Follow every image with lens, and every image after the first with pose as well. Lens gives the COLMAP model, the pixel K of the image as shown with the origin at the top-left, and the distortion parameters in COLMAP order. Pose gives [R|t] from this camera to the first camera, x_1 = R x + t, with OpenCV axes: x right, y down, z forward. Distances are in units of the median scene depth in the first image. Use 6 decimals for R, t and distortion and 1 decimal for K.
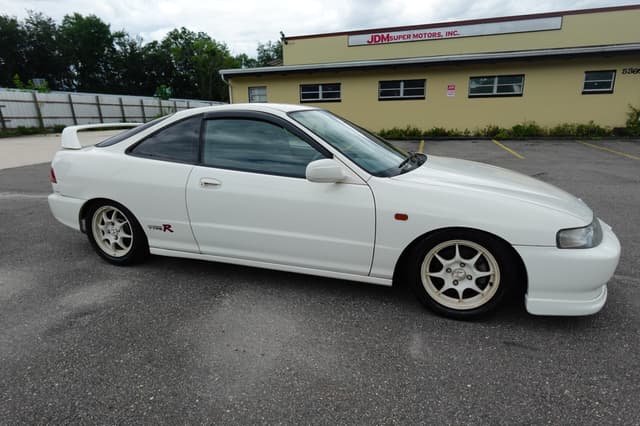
lens RADIAL K [[359.2, 0, 321.4], [0, 359.2, 214.7], [0, 0, 1]] dist [0.001372, -0.000736]
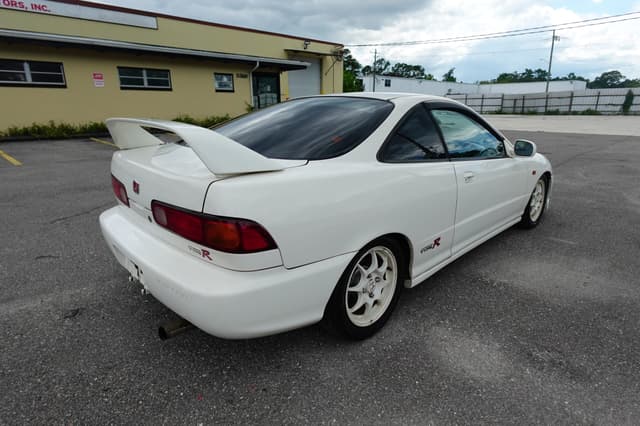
lens RADIAL K [[359.2, 0, 321.7], [0, 359.2, 213.4], [0, 0, 1]] dist [0.001372, -0.000736]
pose [[0.455164, -0.240424, 0.857334, -0.252122], [0.229694, 0.961972, 0.147822, -0.042729], [-0.860271, 0.129641, 0.493079, 0.165024]]
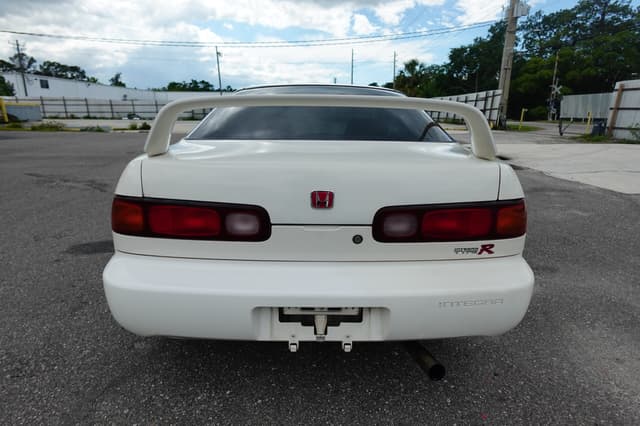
lens RADIAL K [[359.2, 0, 319.1], [0, 359.2, 209.4], [0, 0, 1]] dist [0.001372, -0.000736]
pose [[-0.335652, -0.228778, 0.913782, -0.248077], [0.248147, 0.914321, 0.320063, -0.074445], [-0.908714, 0.334183, -0.250123, 0.312035]]
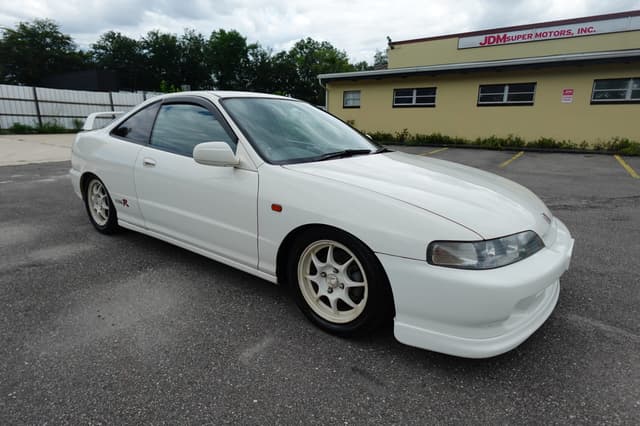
lens RADIAL K [[359.2, 0, 321.3], [0, 359.2, 215.1], [0, 0, 1]] dist [0.001372, -0.000736]
pose [[0.951026, 0.104261, -0.290996, 0.093939], [-0.109328, 0.994005, -0.001159, 0.002048], [0.289131, 0.032916, 0.956723, 0.025439]]
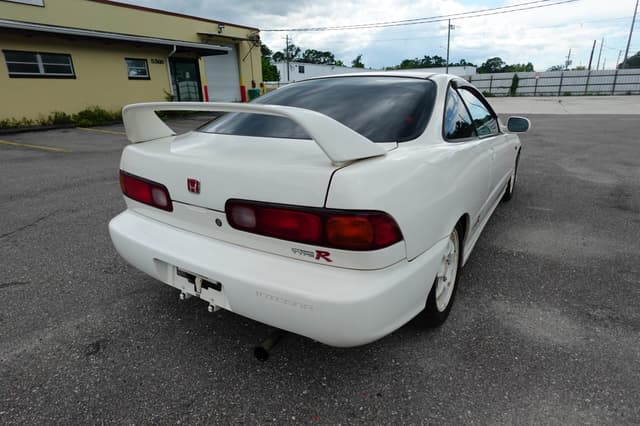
lens RADIAL K [[359.2, 0, 321.3], [0, 359.2, 212.3], [0, 0, 1]] dist [0.001372, -0.000736]
pose [[0.242377, -0.297008, 0.923602, -0.261723], [0.272036, 0.934603, 0.229157, -0.055248], [-0.931263, 0.195711, 0.307323, 0.219701]]
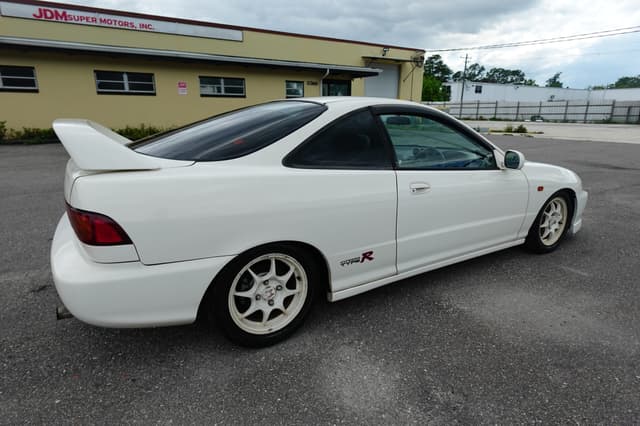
lens RADIAL K [[359.2, 0, 321.3], [0, 359.2, 215.1], [0, 0, 1]] dist [0.001372, -0.000736]
pose [[0.644589, -0.191243, 0.740223, -0.211529], [0.188117, 0.978116, 0.088891, -0.027458], [-0.741024, 0.081951, 0.666459, 0.112820]]
